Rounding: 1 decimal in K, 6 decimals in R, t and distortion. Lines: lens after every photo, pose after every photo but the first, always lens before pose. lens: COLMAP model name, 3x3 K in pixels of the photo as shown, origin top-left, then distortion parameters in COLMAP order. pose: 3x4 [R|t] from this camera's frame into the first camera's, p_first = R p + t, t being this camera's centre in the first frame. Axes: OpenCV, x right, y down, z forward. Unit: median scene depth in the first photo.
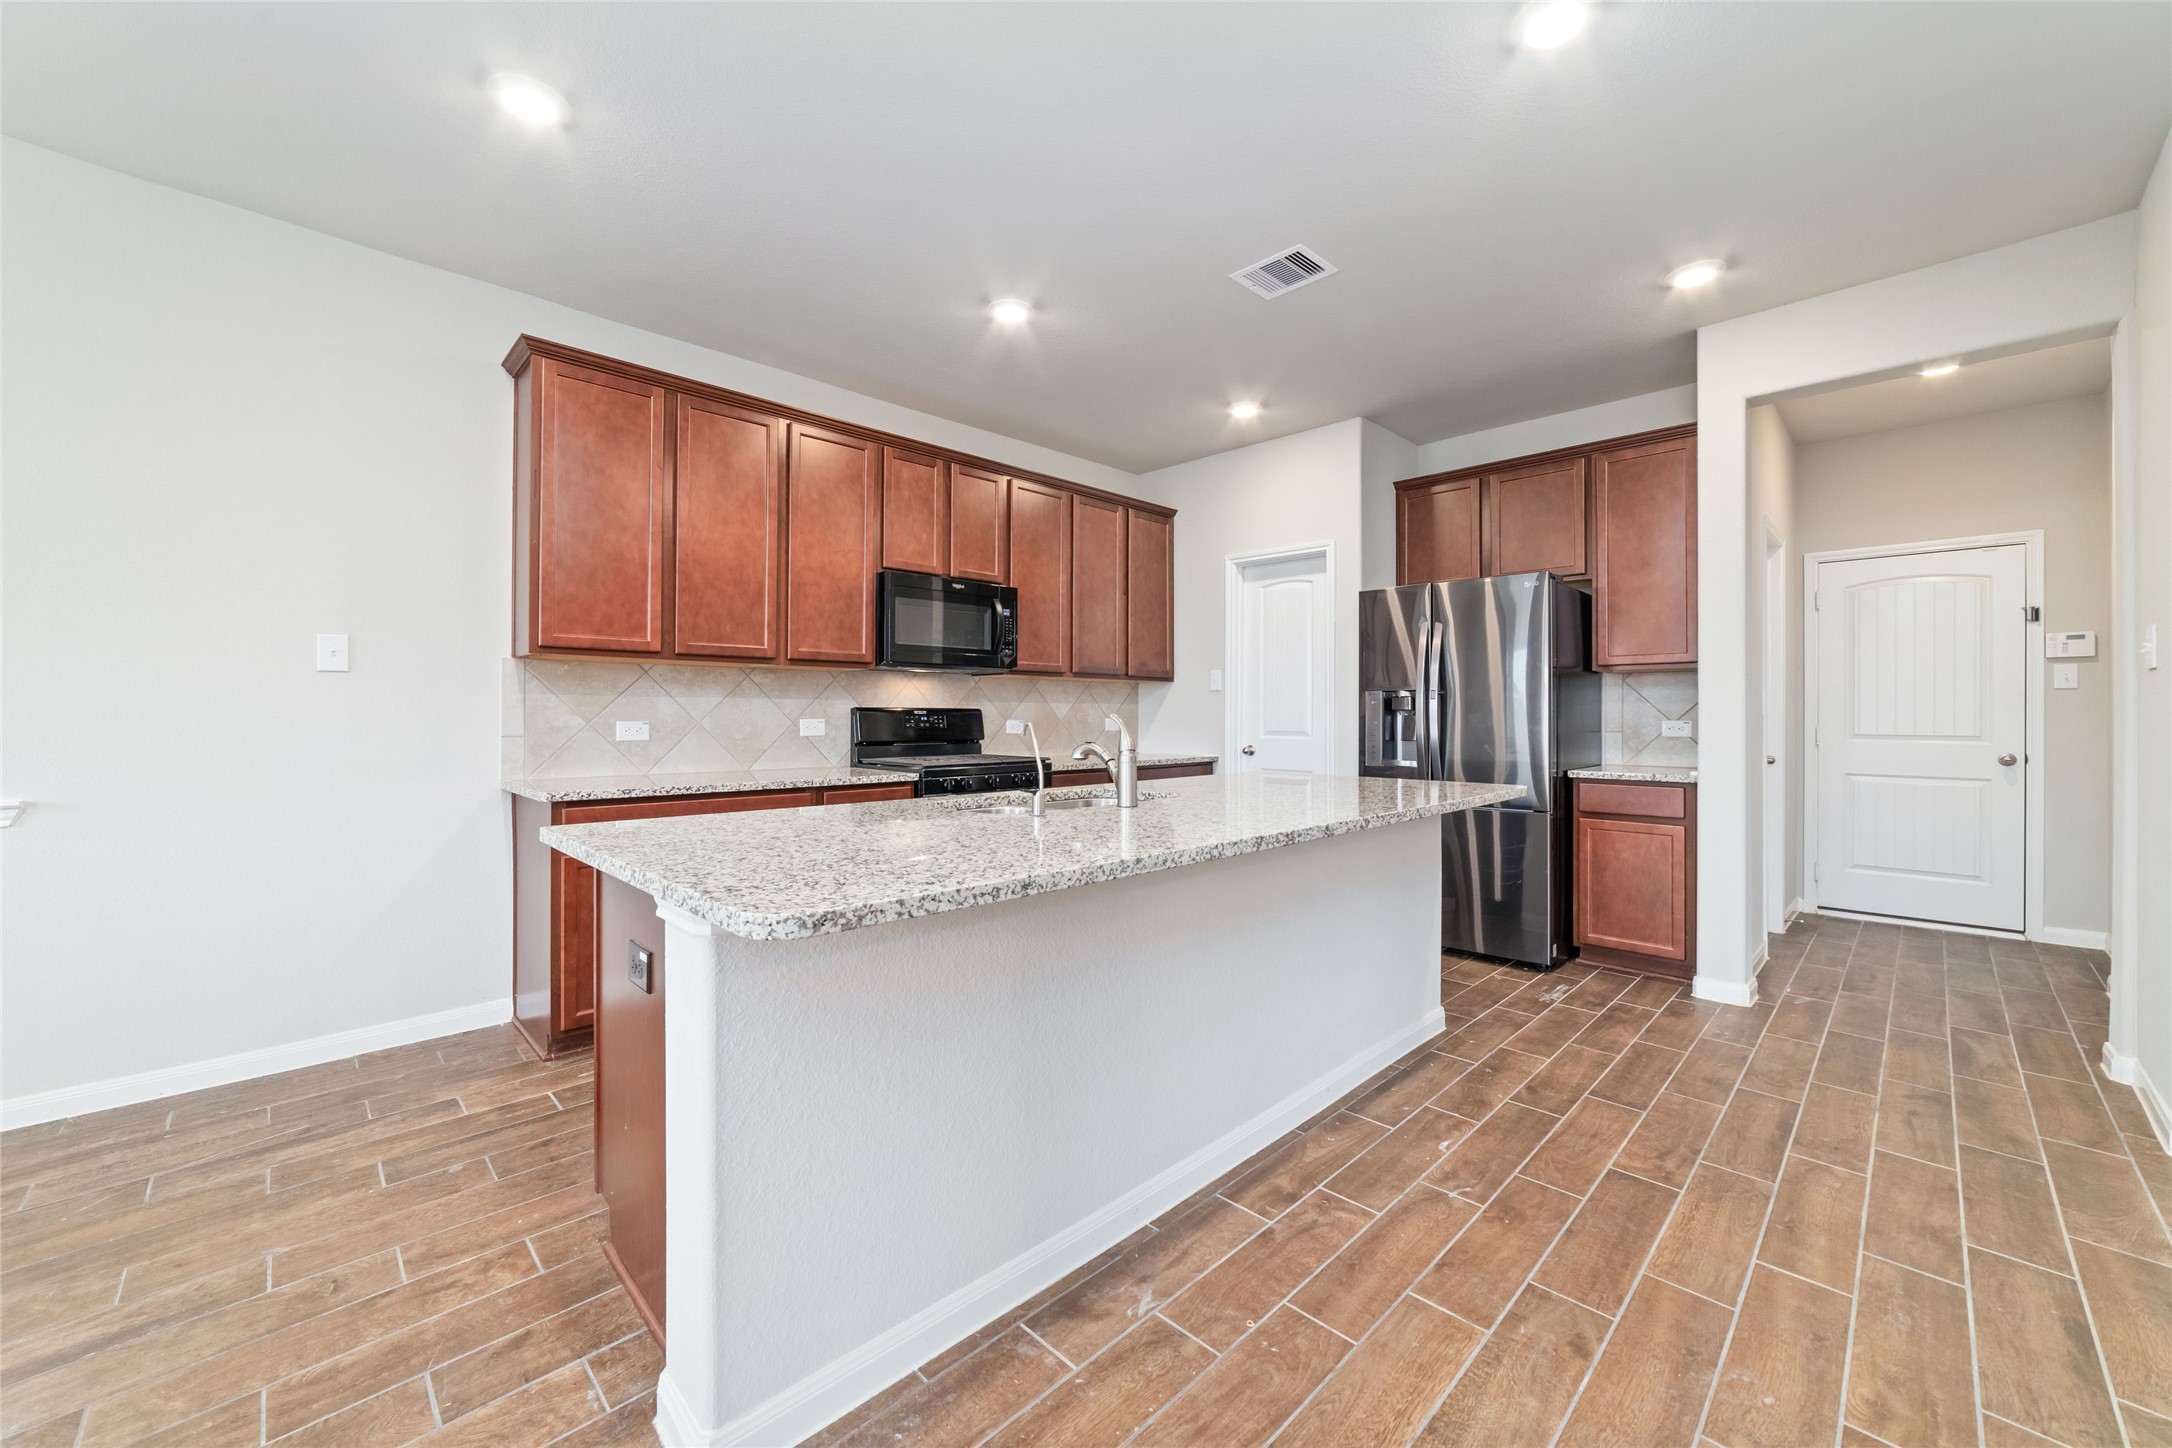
lens RADIAL K [[815.6, 0, 1094.6], [0, 815.6, 718.9], [0, 0, 1]] dist [-0.001320, 0.001315]
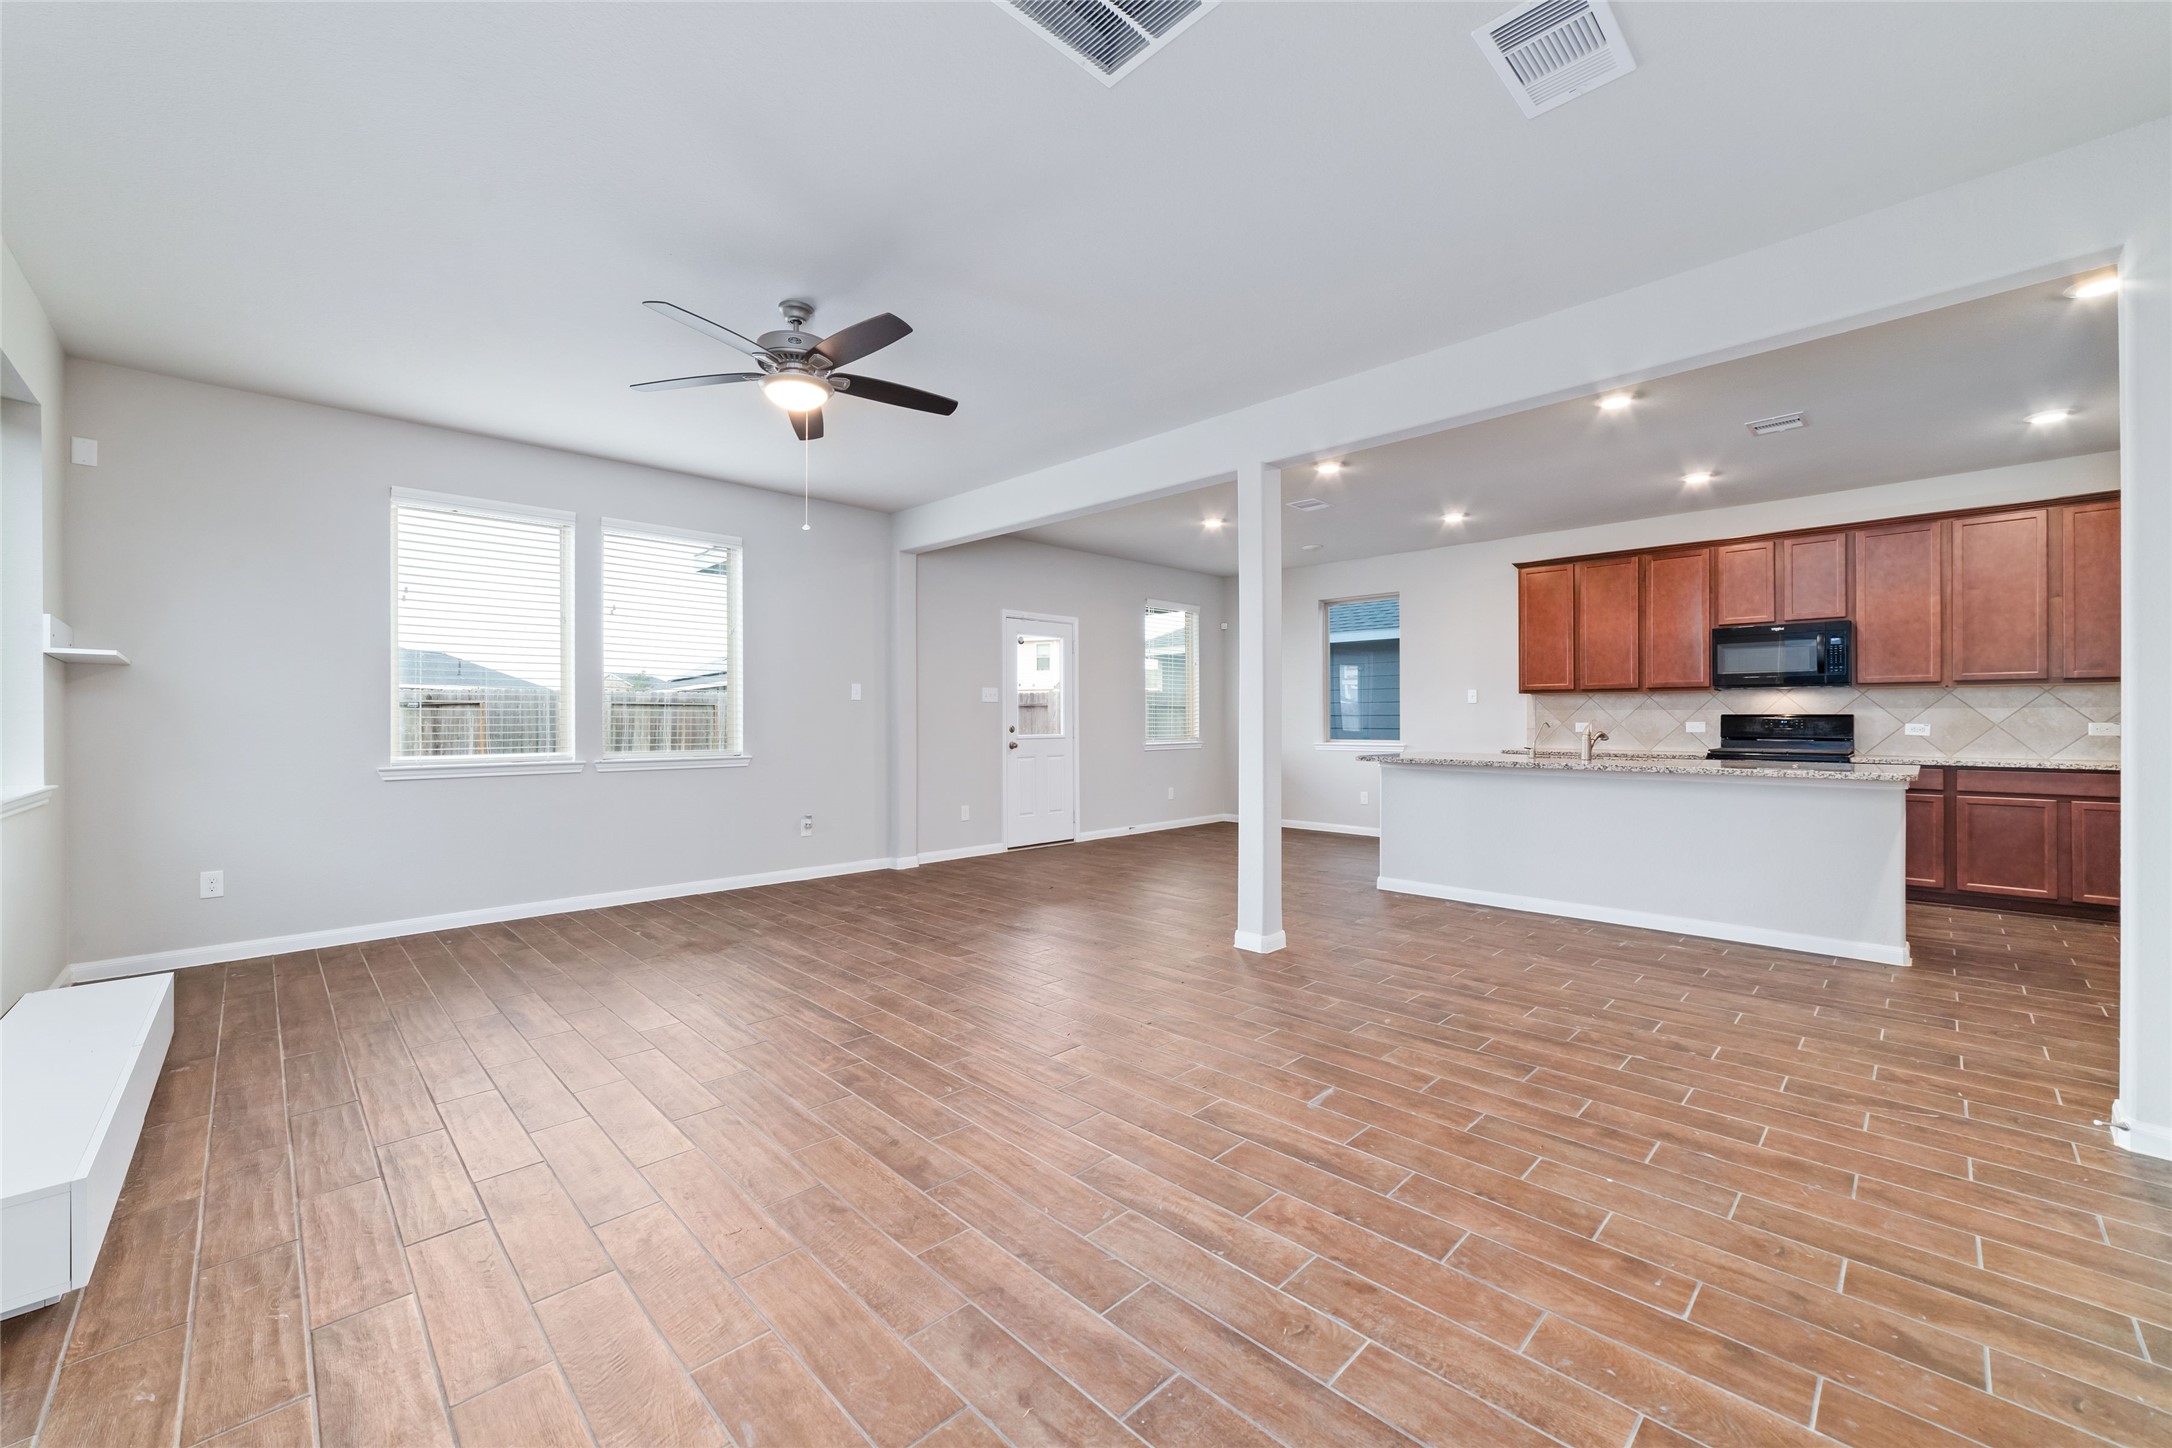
lens RADIAL K [[854.7, 0, 1094.1], [0, 854.7, 723.2], [0, 0, 1]] dist [0.001448, 0.000788]
pose [[-0.000591, 0.001069, -0.999999, 1.590878], [-0.006639, 0.999977, 0.001073, 0.009936], [0.999978, 0.006639, -0.000584, -0.225639]]
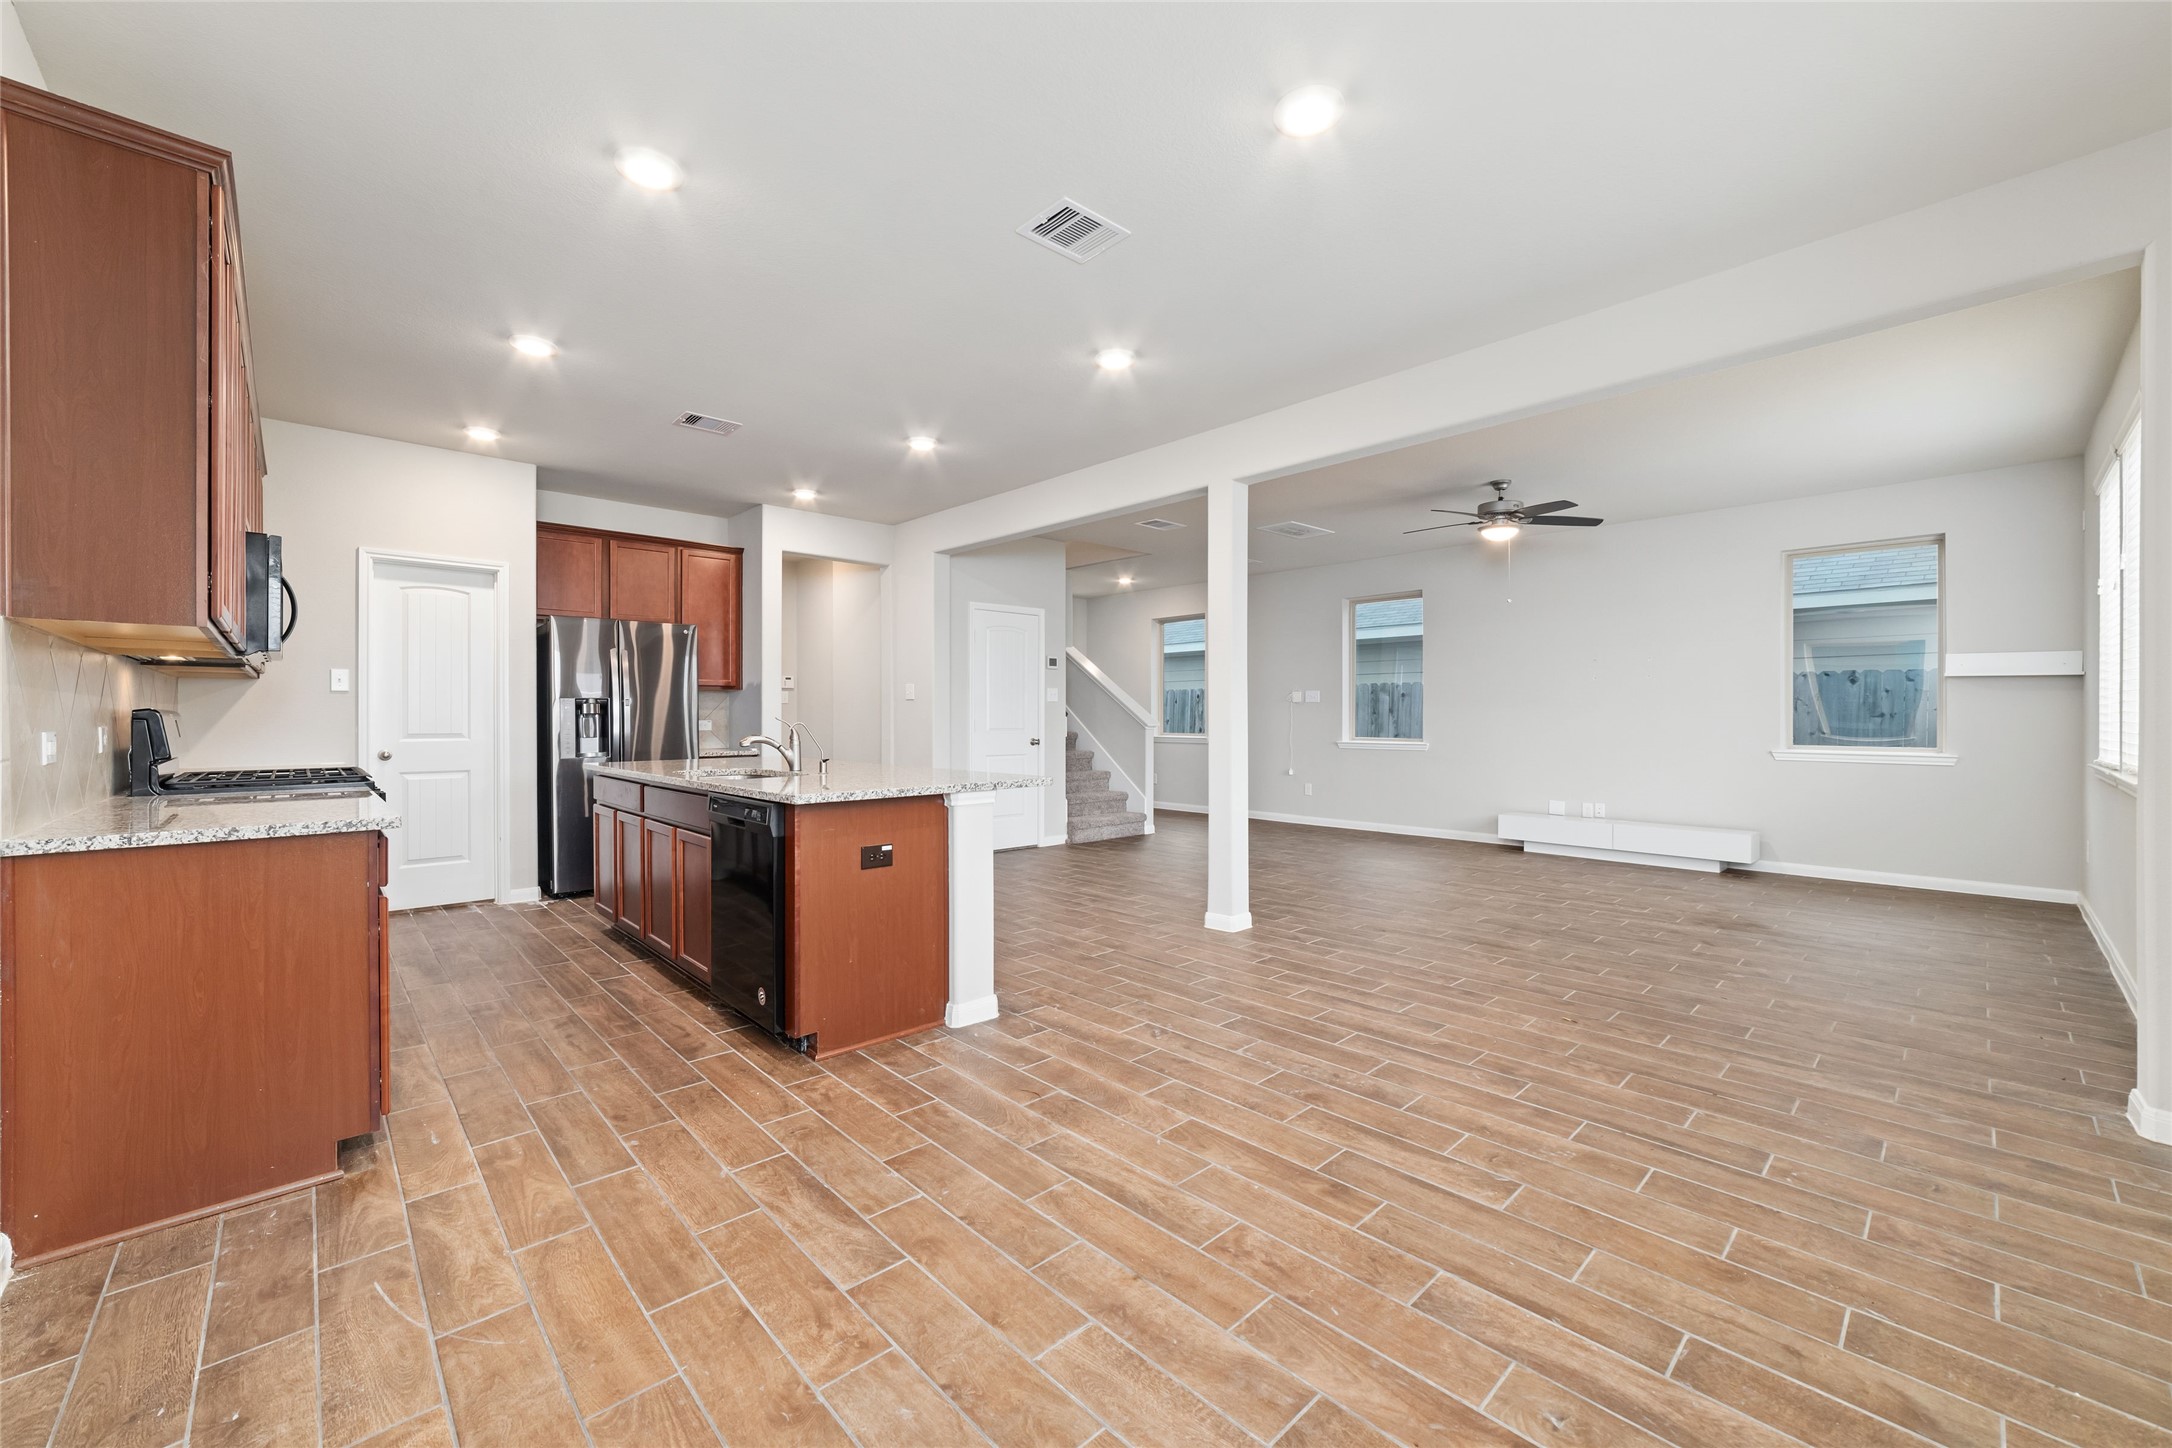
lens RADIAL K [[854.7, 0, 1068.8], [0, 854.7, 717.0], [0, 0, 1]] dist [0.001448, 0.000788]
pose [[0.046137, -0.002604, 0.998932, -1.166380], [0.008089, 0.999965, 0.002233, -0.004069], [-0.998902, 0.007977, 0.046157, 0.230677]]
